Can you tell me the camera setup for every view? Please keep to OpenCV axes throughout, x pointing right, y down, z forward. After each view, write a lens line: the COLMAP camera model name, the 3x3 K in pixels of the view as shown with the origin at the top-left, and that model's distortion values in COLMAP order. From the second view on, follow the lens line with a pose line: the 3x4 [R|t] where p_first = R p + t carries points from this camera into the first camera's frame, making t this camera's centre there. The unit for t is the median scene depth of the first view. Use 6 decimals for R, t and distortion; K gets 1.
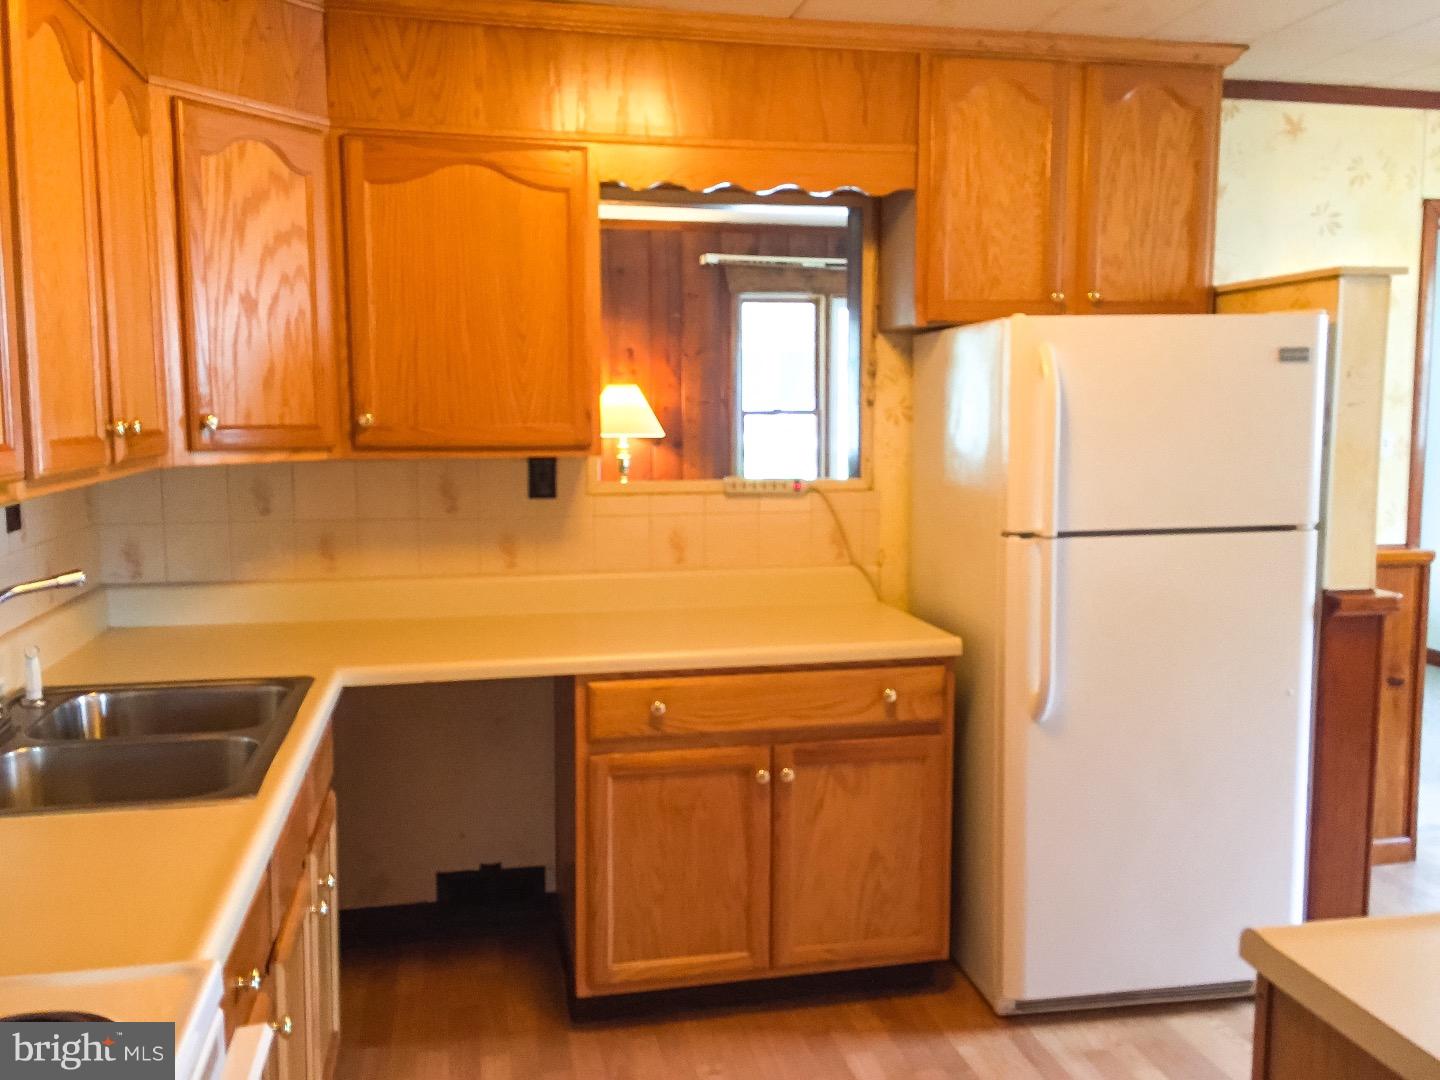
lens RADIAL K [[1288.3, 0, 720.0], [0, 1288.3, 540.0], [0, 0, 1]] dist [0.015570, 0.001644]
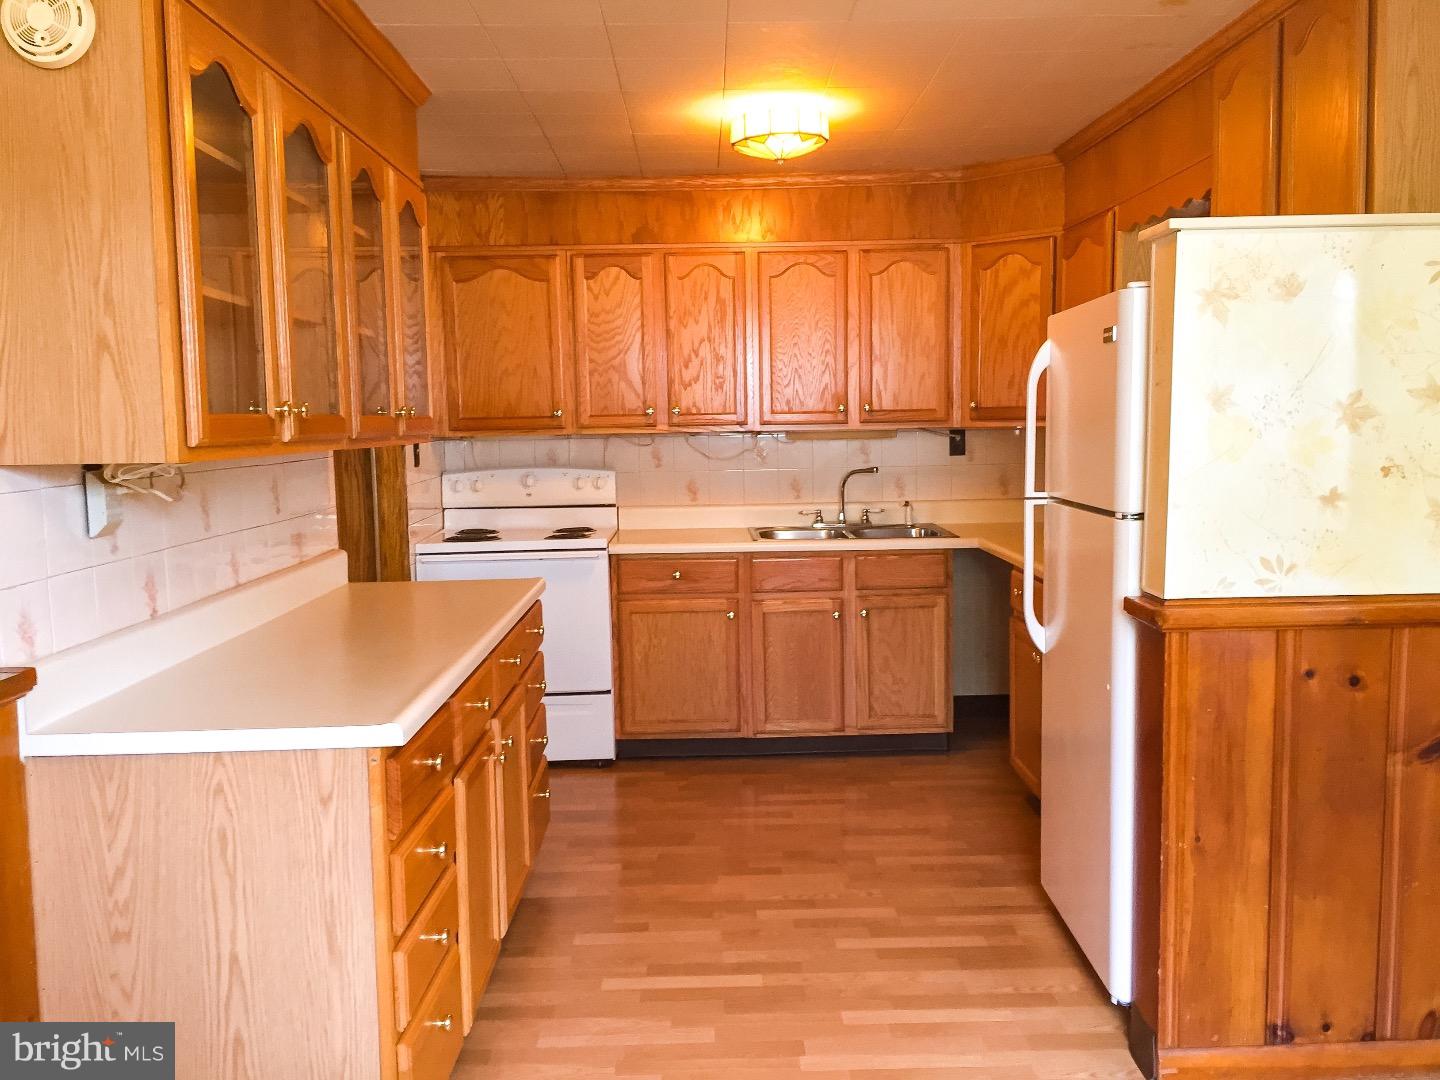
lens RADIAL K [[1288.3, 0, 720.0], [0, 1288.3, 540.0], [0, 0, 1]] dist [0.015570, 0.001644]
pose [[-0.188131, 0.101970, -0.976836, 1.551565], [-0.082397, 0.989451, 0.119156, -0.088871], [0.978681, 0.102906, -0.177745, 0.955813]]
